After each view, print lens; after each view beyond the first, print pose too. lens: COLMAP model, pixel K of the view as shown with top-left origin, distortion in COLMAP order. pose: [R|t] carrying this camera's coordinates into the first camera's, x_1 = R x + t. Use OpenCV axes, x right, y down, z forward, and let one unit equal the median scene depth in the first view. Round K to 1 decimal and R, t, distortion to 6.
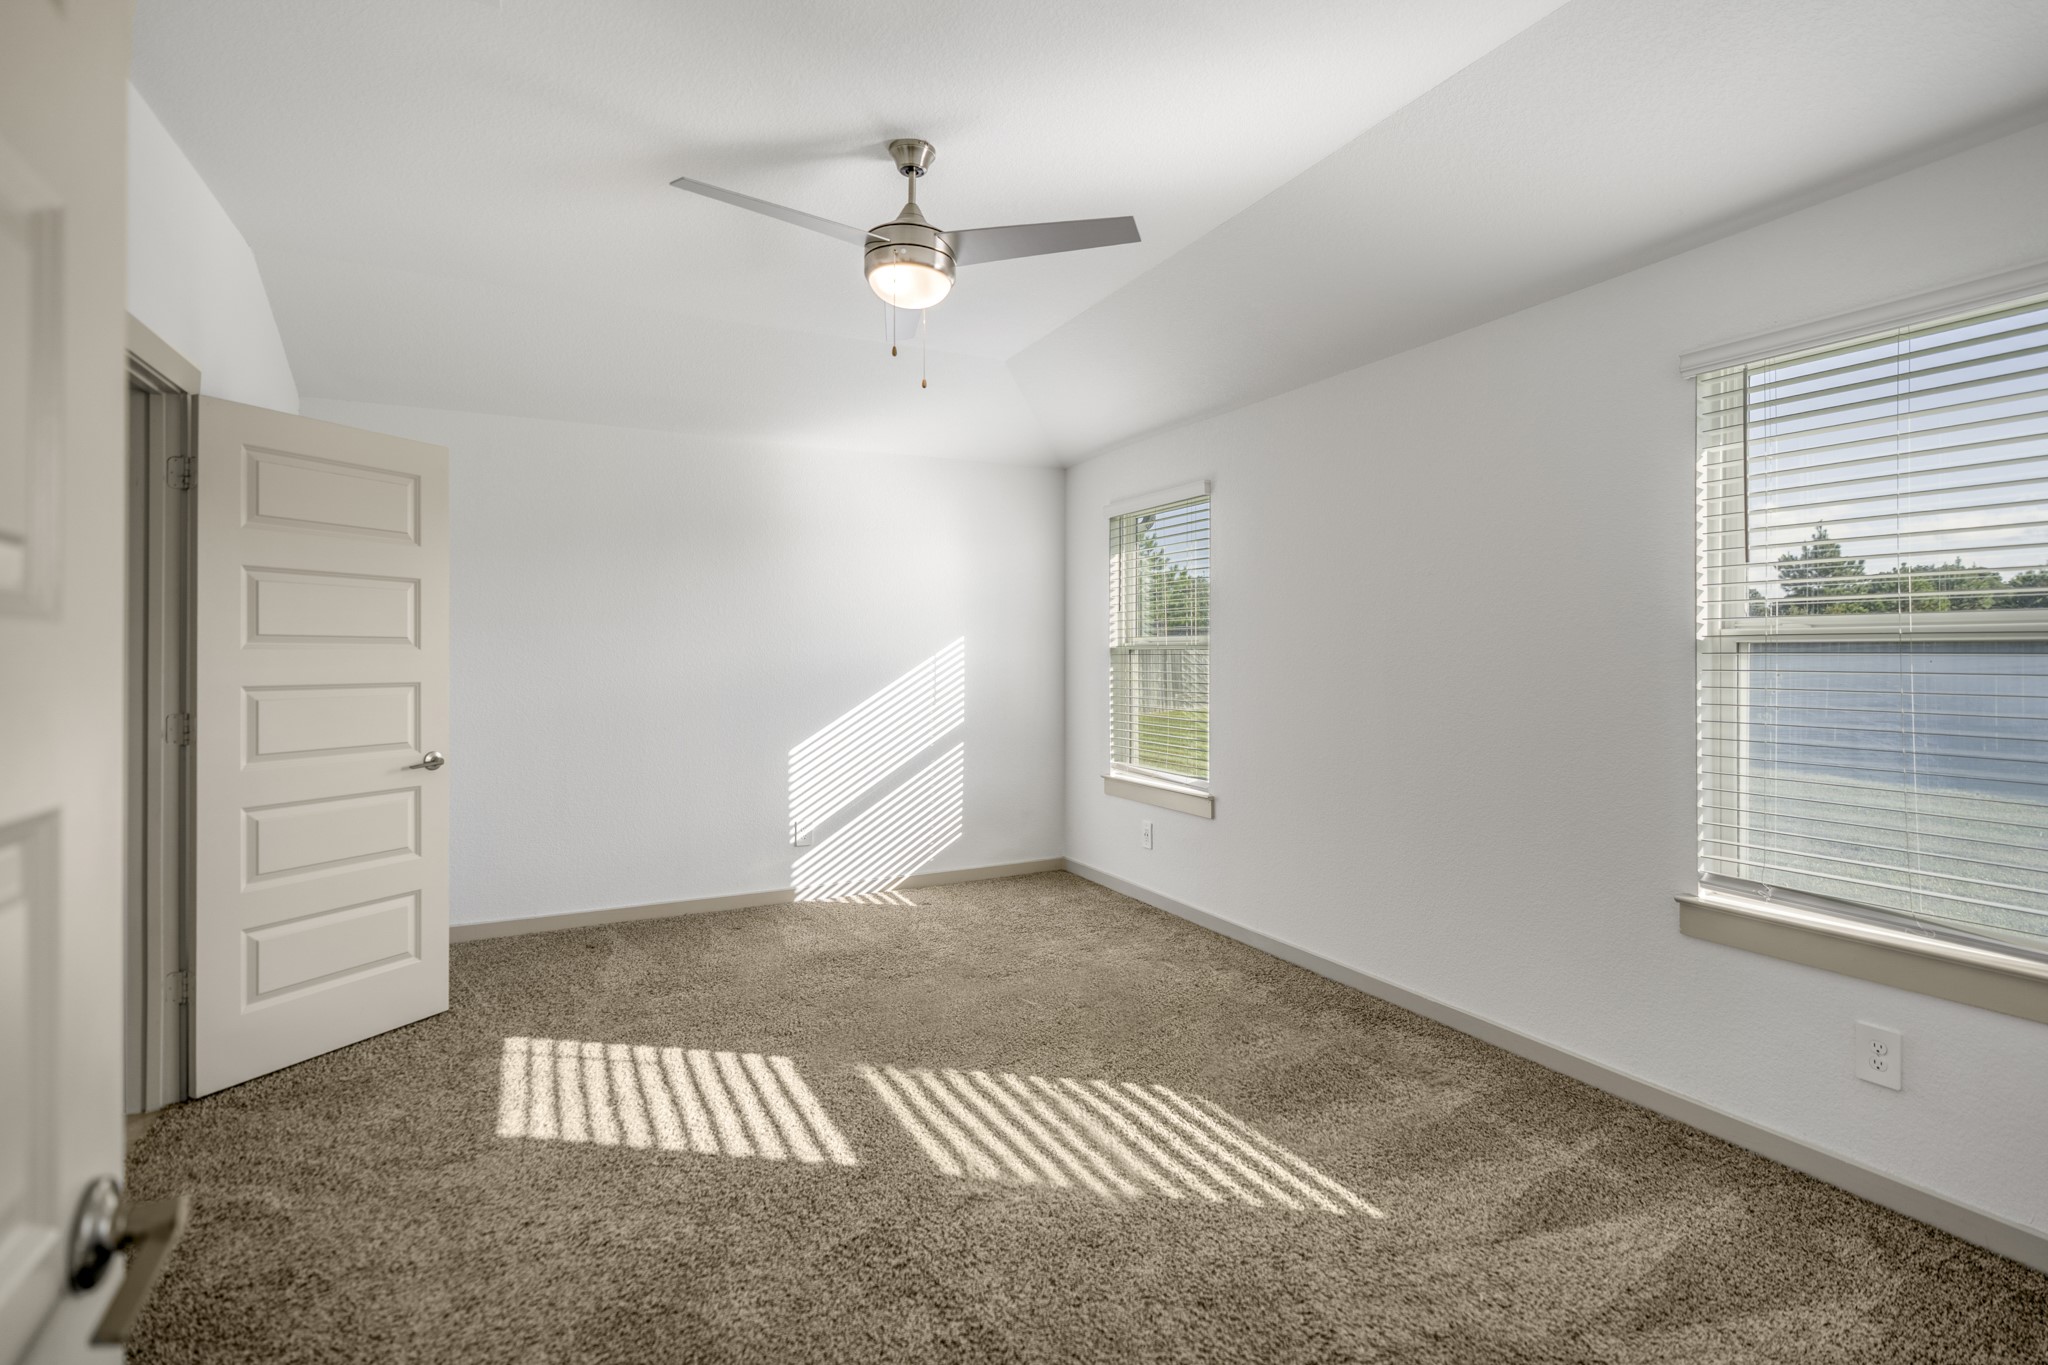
lens RADIAL K [[966.0, 0, 1008.9], [0, 966.0, 647.8], [0, 0, 1]] dist [-0.021600, 0.000643]
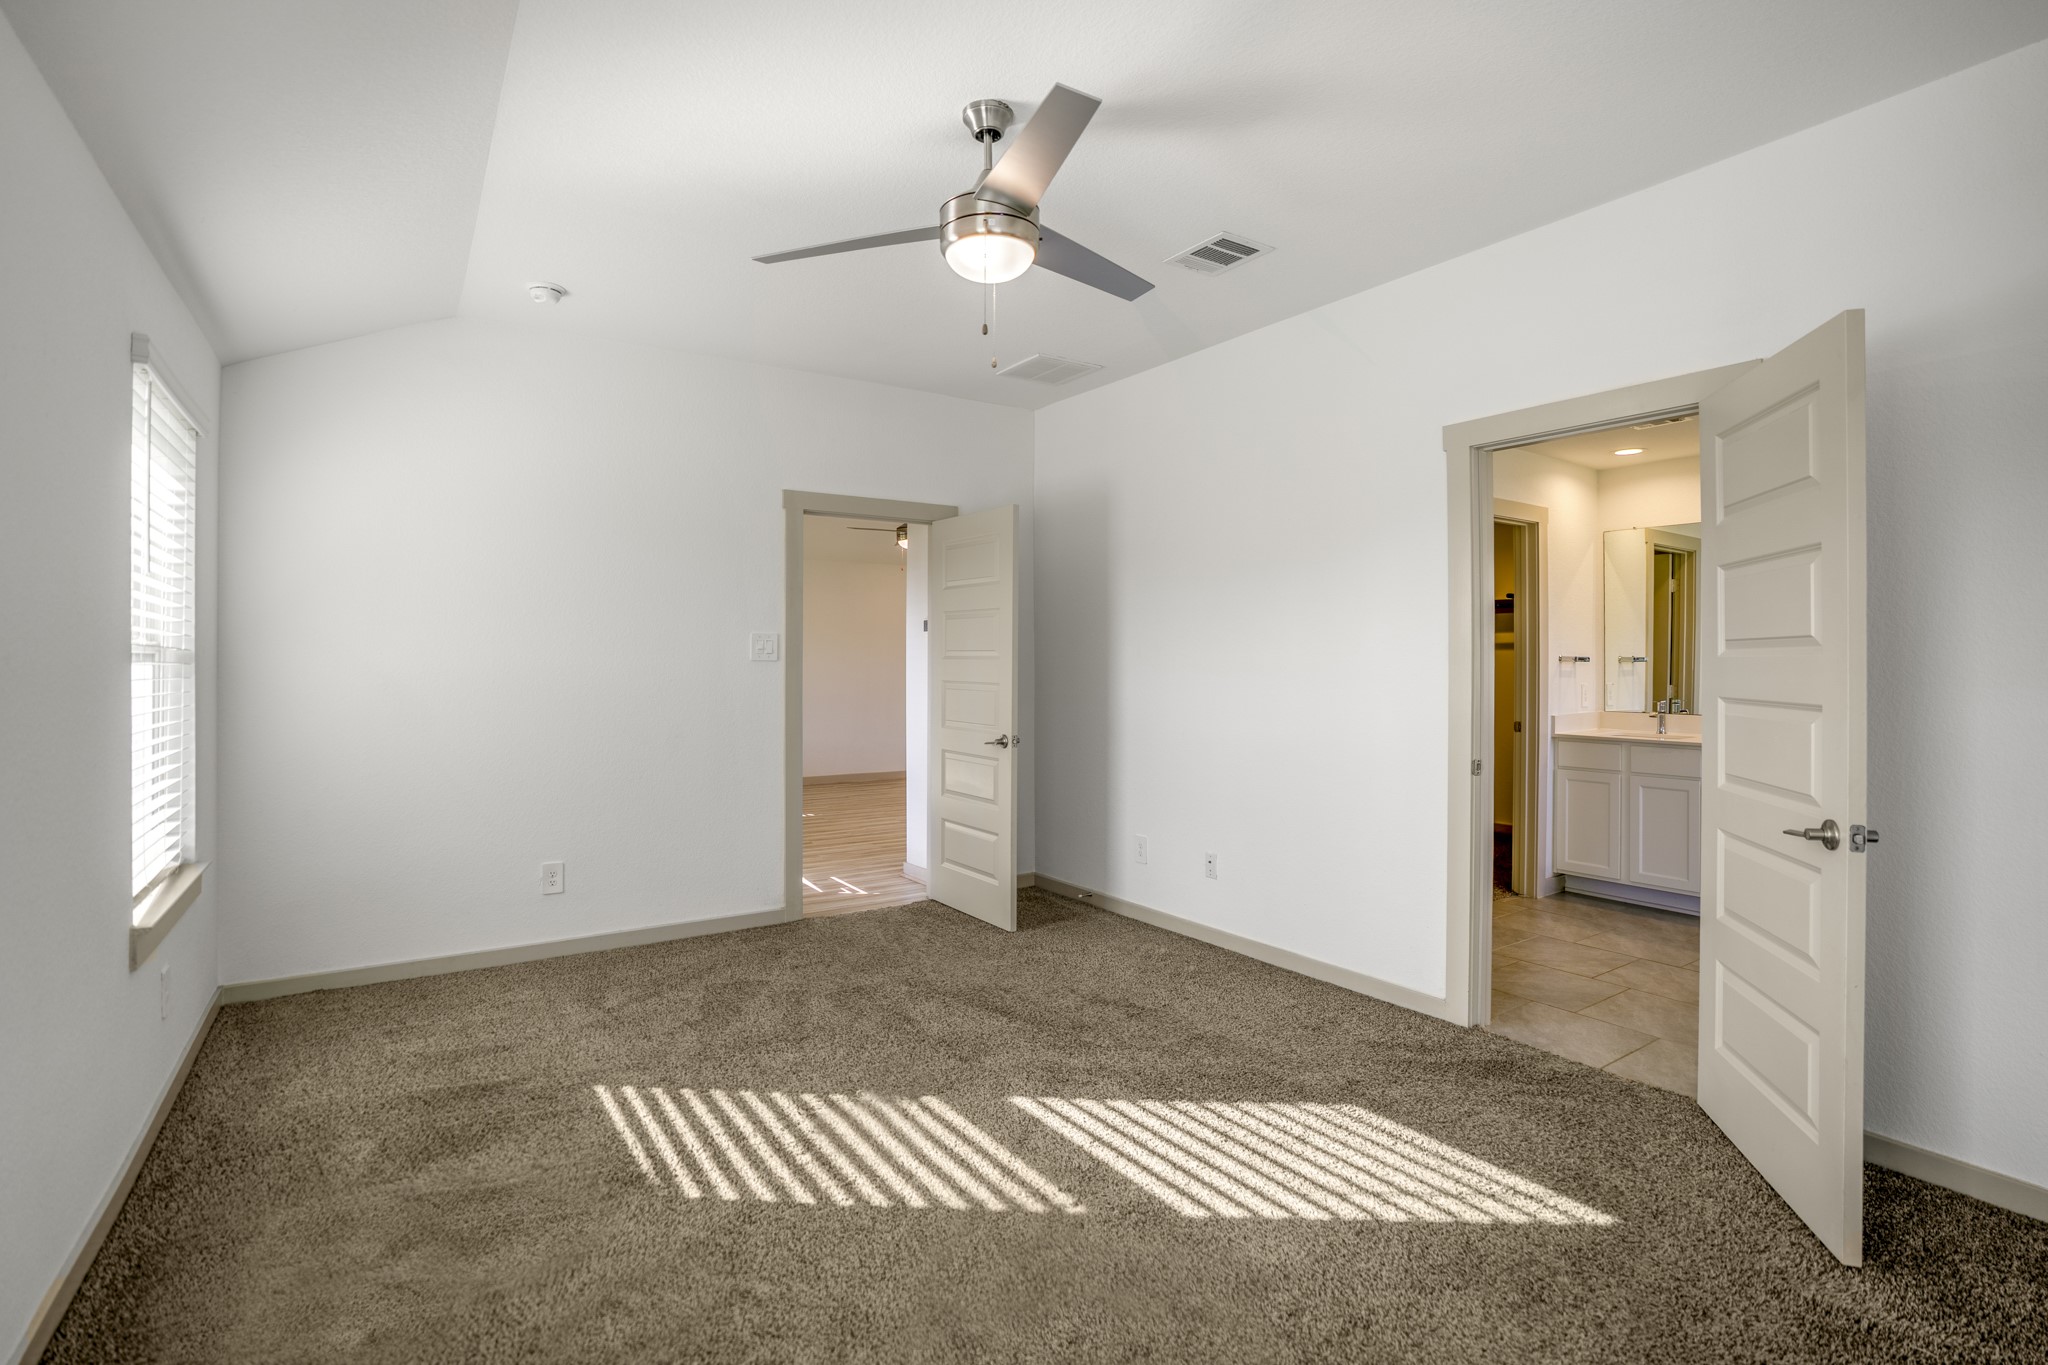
lens RADIAL K [[967.6, 0, 1035.1], [0, 967.6, 655.3], [0, 0, 1]] dist [-0.049211, 0.015627]
pose [[-0.988276, 0.000429, -0.152676, -0.006644], [0.002306, 0.999924, -0.012119, 0.007182], [0.152659, -0.012329, -0.988202, 1.656546]]
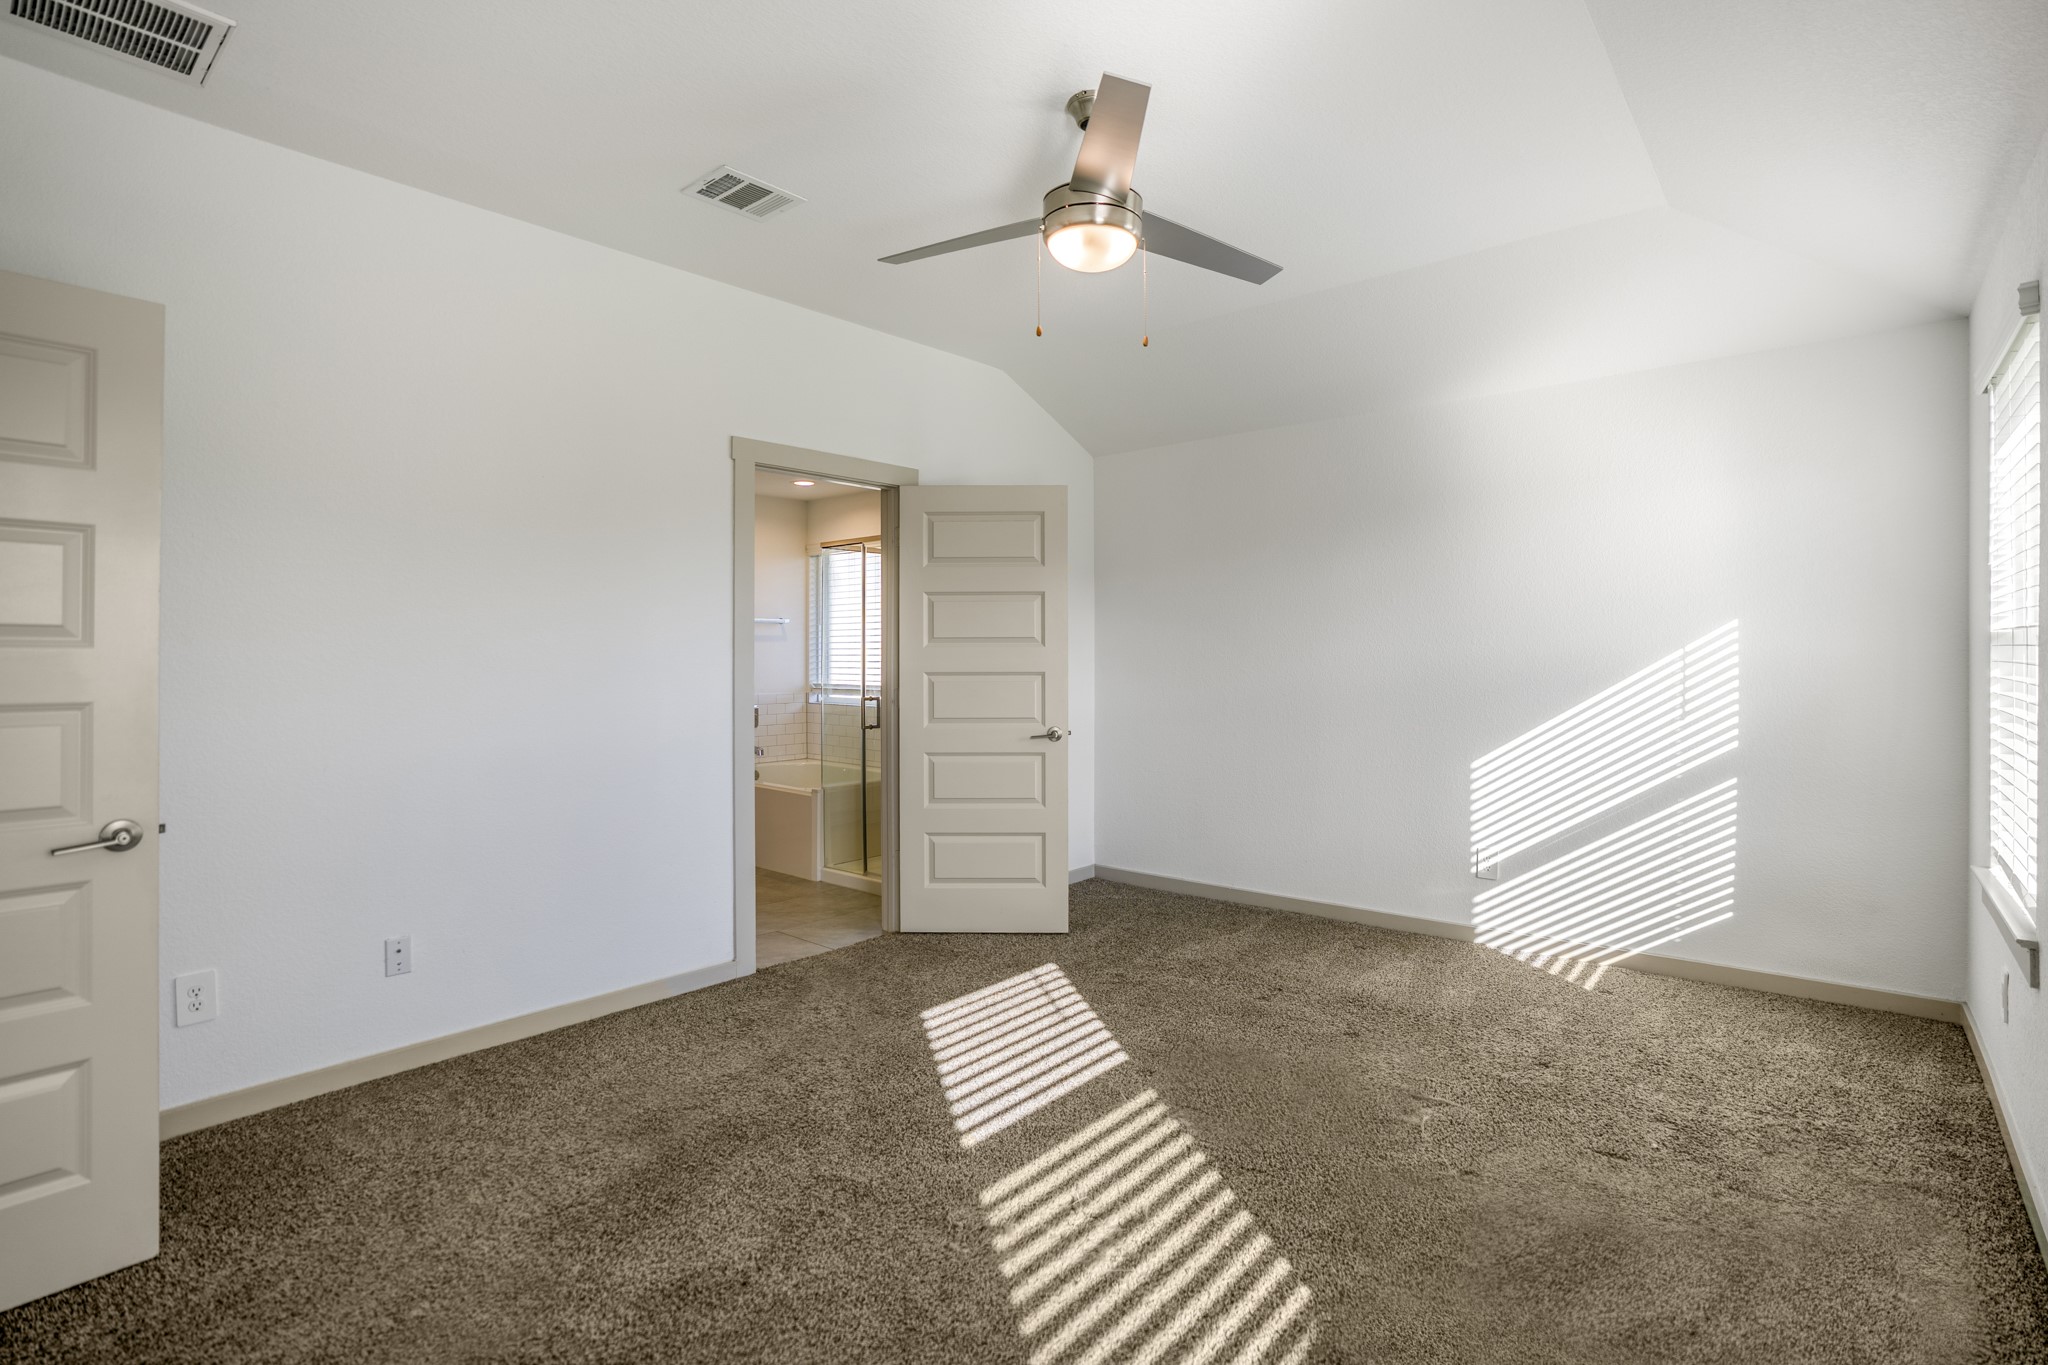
lens RADIAL K [[967.6, 0, 1035.1], [0, 967.6, 655.3], [0, 0, 1]] dist [-0.049211, 0.015627]
pose [[0.393896, 0.000889, -0.919155, 0.618071], [0.012629, 0.999900, 0.006380, 0.004951], [0.919068, -0.014121, 0.393845, 0.513554]]
